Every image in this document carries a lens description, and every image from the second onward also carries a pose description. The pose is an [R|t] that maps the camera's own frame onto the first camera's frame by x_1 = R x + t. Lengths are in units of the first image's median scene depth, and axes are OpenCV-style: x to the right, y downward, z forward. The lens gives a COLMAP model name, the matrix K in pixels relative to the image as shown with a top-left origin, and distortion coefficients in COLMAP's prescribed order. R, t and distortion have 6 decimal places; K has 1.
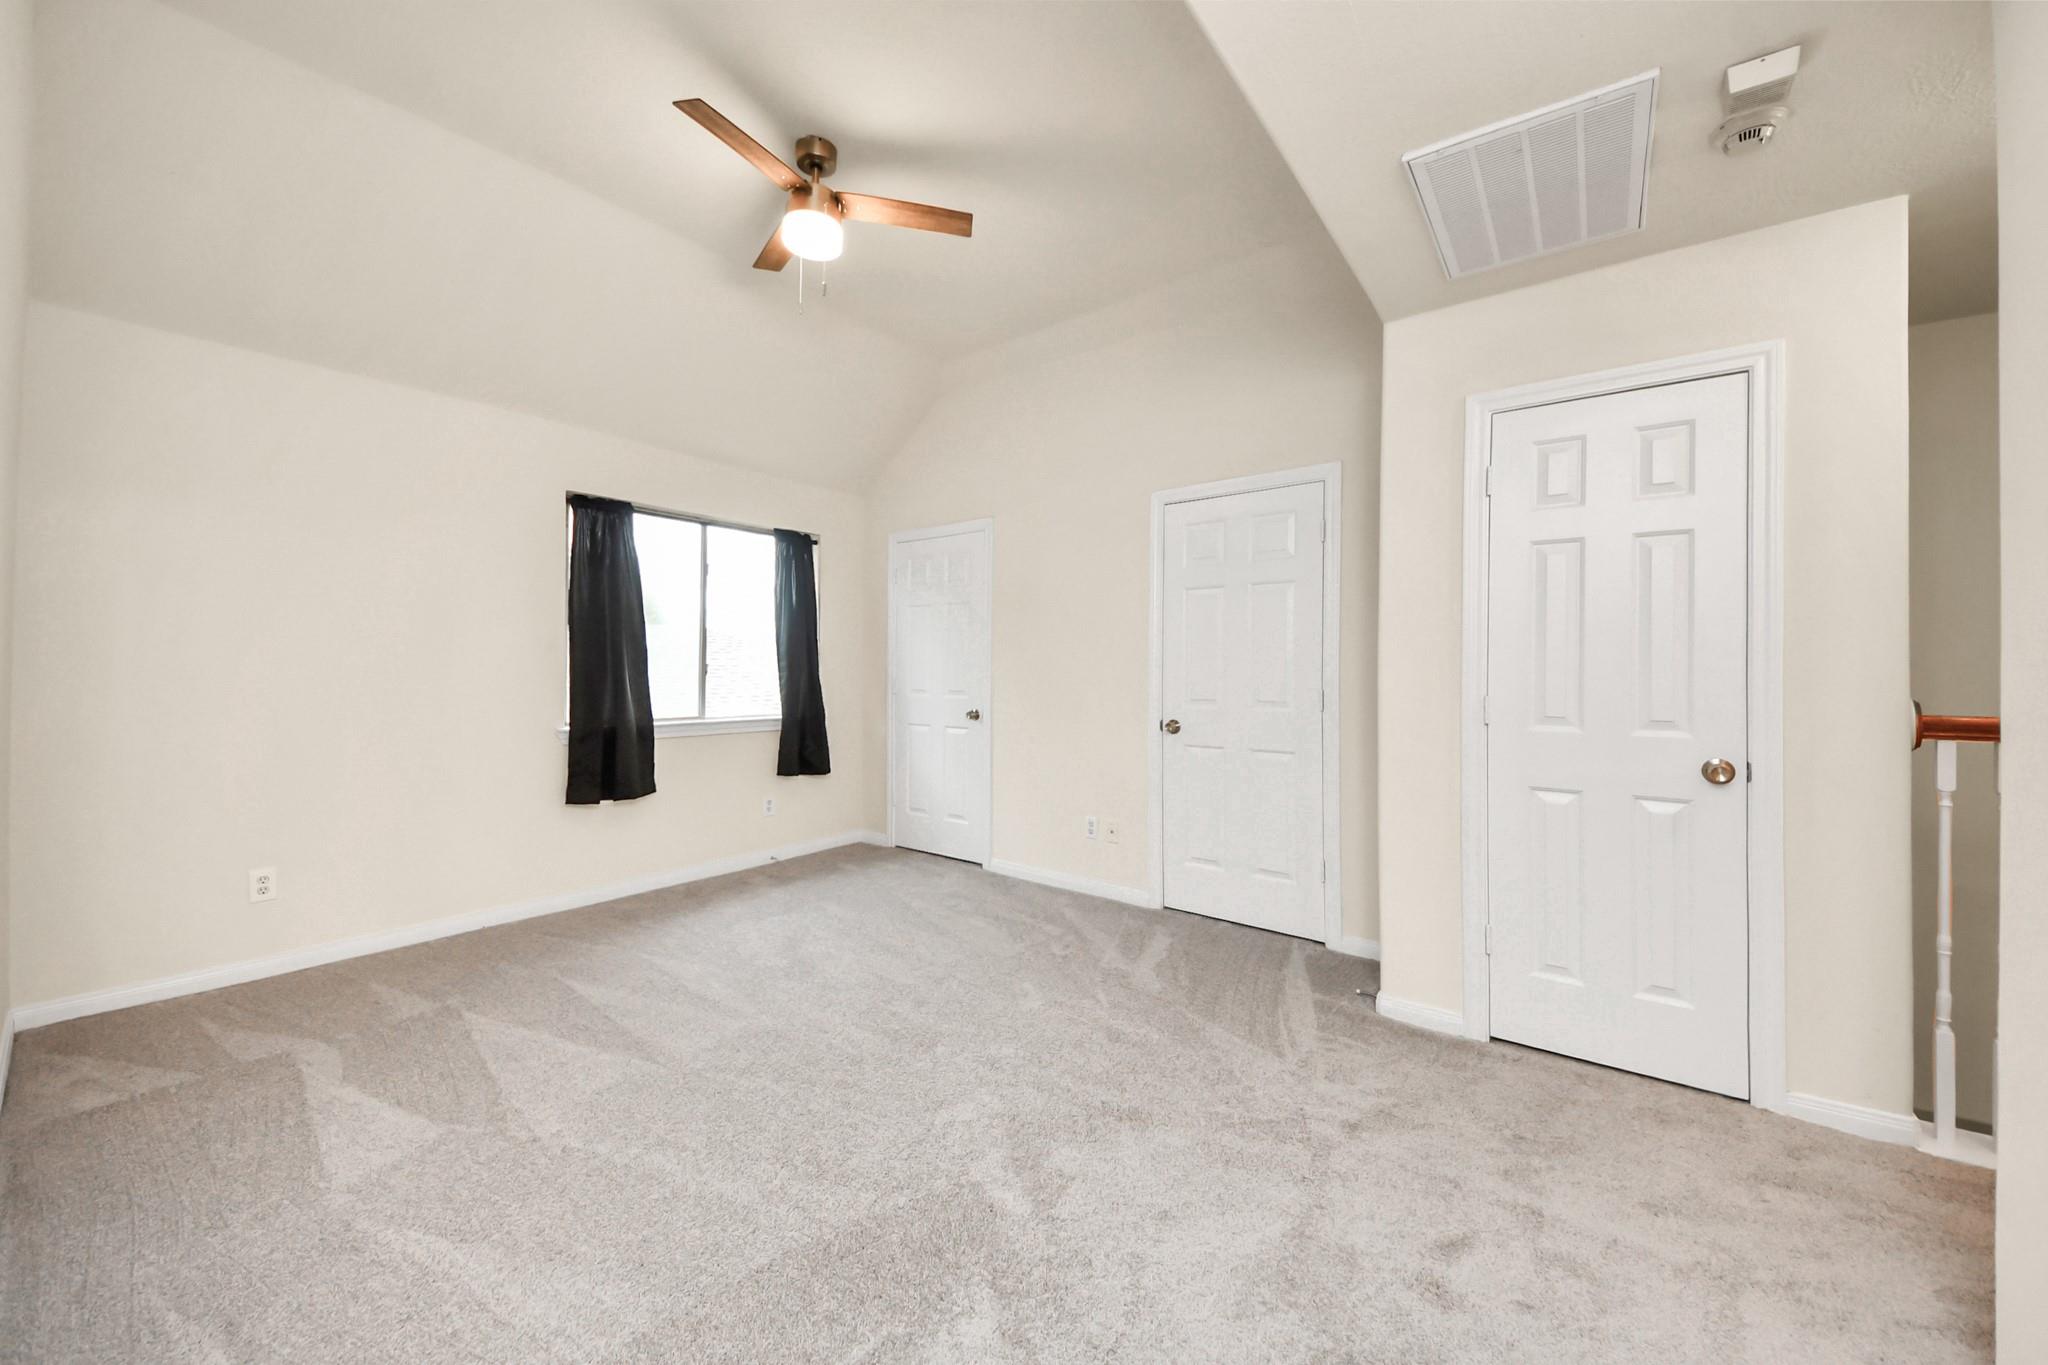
lens RADIAL K [[744.9, 0, 1019.3], [0, 744.9, 653.4], [0, 0, 1]] dist [-0.026444, -0.000102]
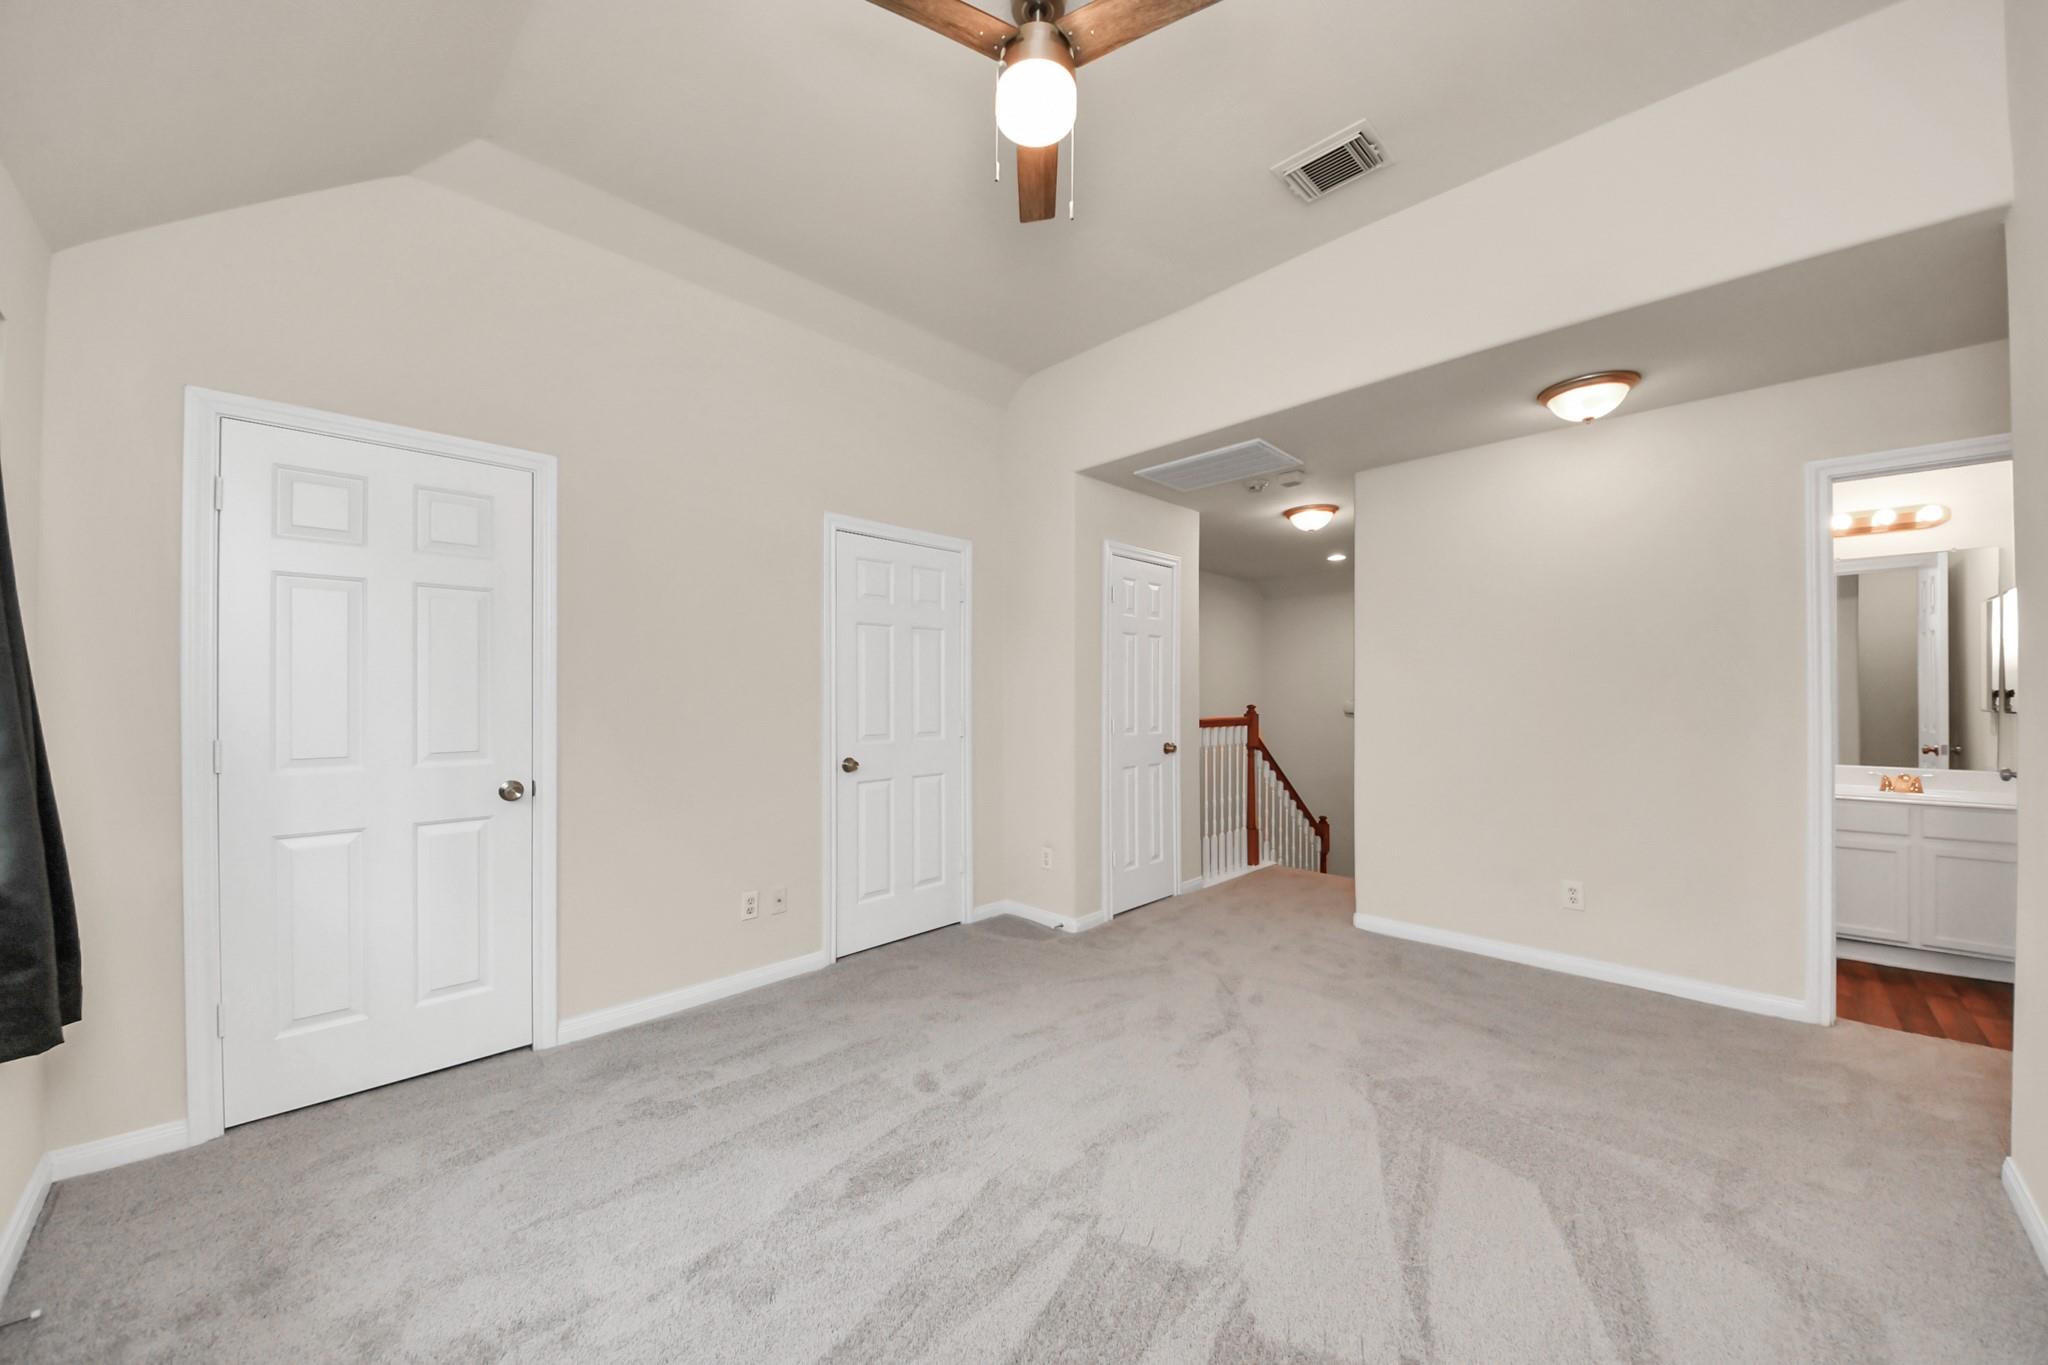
lens RADIAL K [[684.3, 0, 987.5], [0, 684.3, 691.8], [0, 0, 1]] dist [-0.030759, -0.000066]
pose [[0.154365, 0.004470, 0.988004, -0.632697], [-0.003753, 0.999985, -0.003937, 0.006532], [-0.988007, -0.003101, 0.154379, 0.682957]]
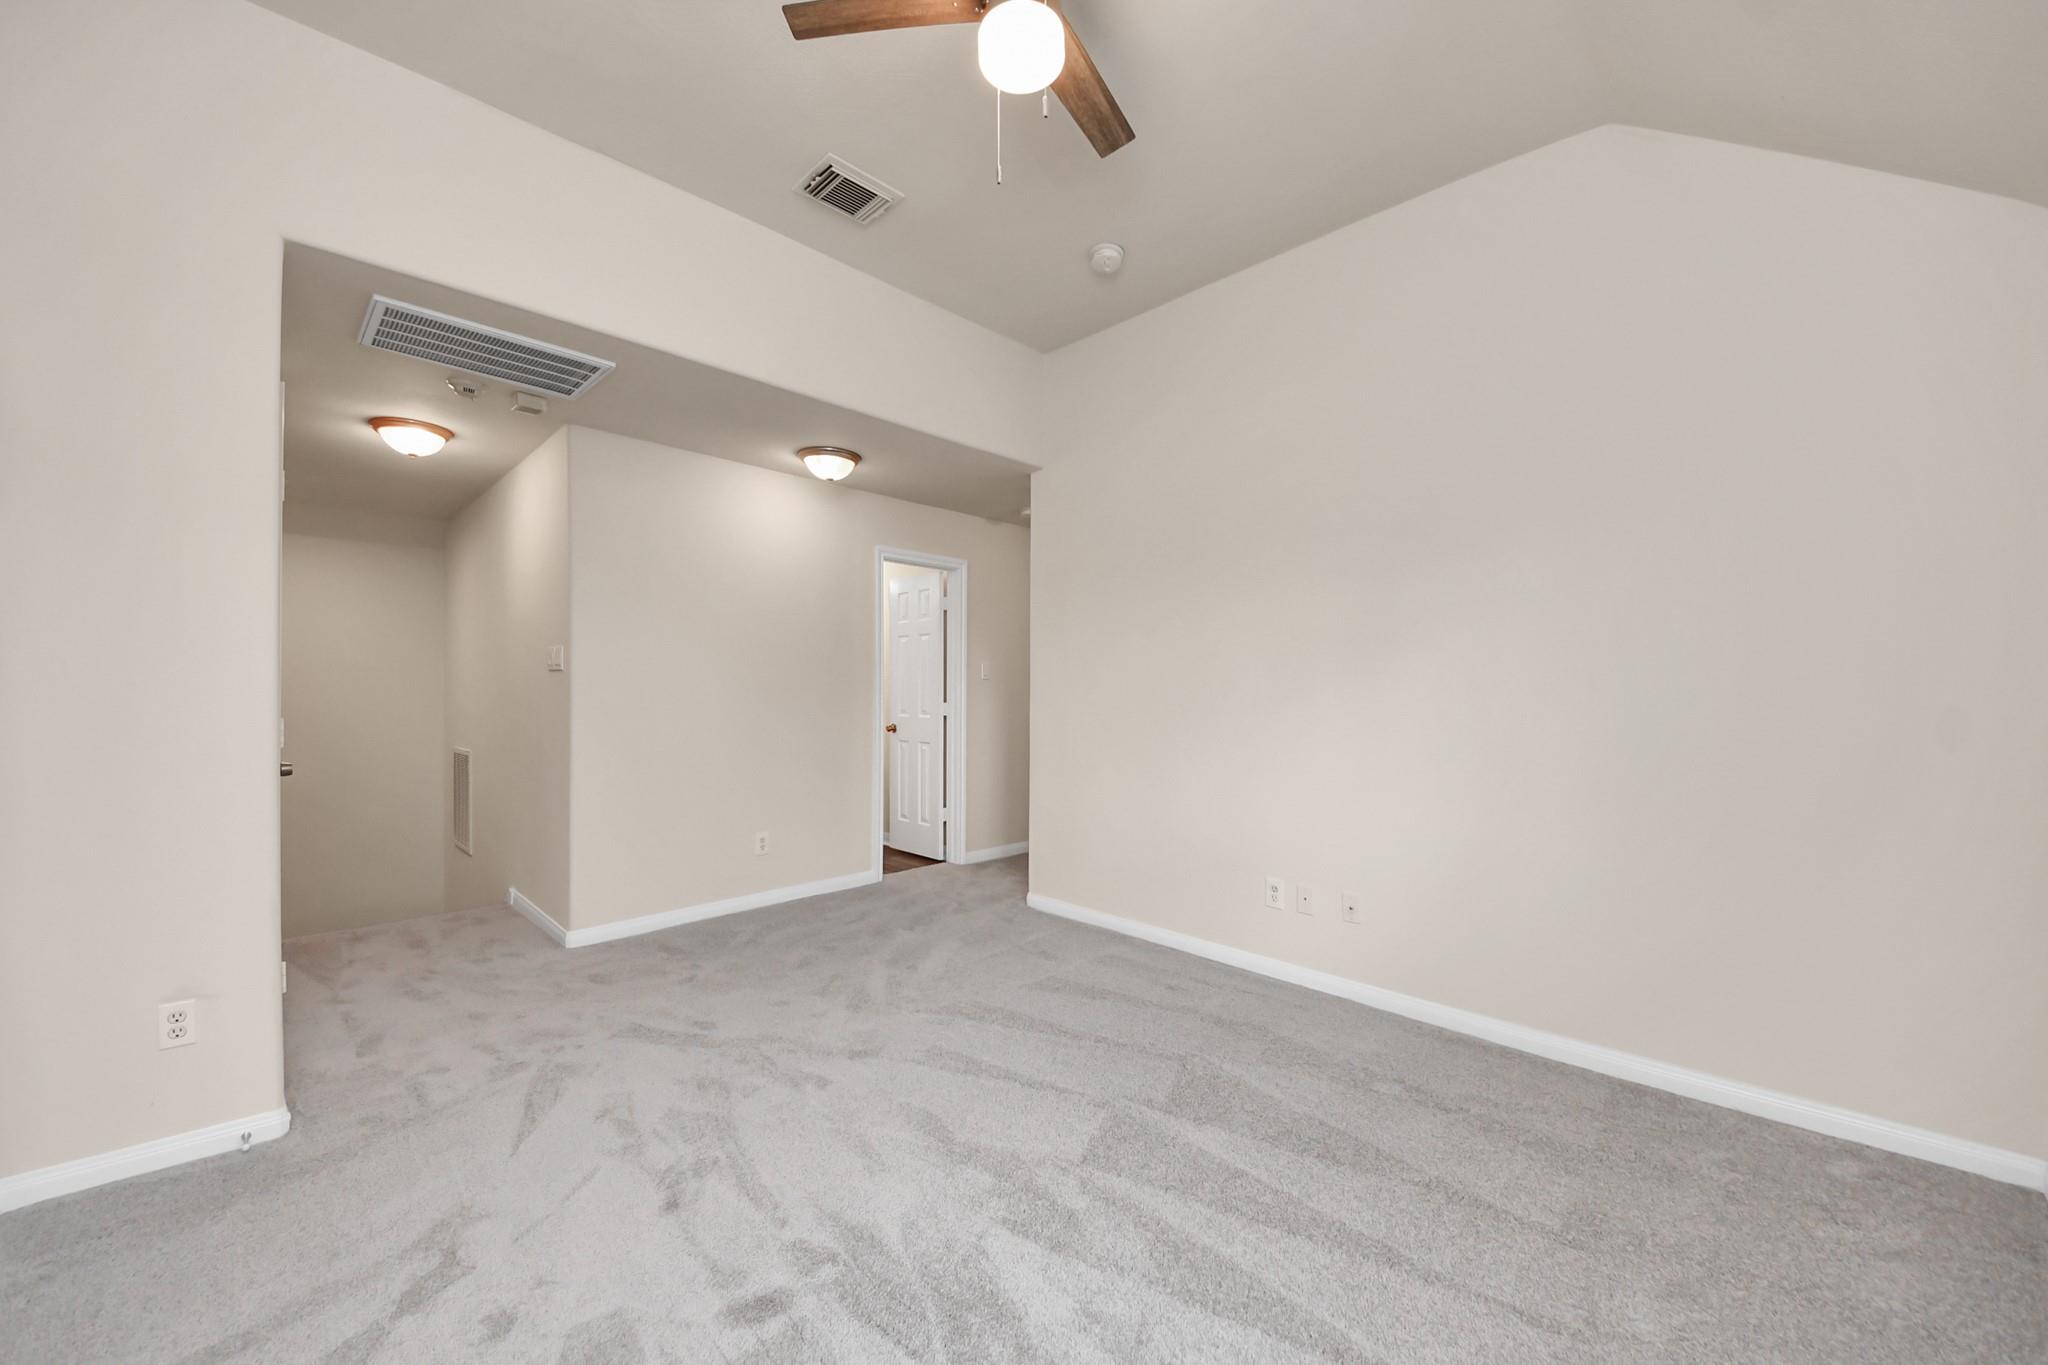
lens RADIAL K [[726.9, 0, 1027.8], [0, 726.9, 700.6], [0, 0, 1]] dist [0.000342, -0.000045]
pose [[-0.987837, -0.010547, 0.155137, -0.275527], [-0.009106, 0.999909, 0.010000, 0.014993], [-0.155228, 0.008466, -0.987842, 1.156262]]
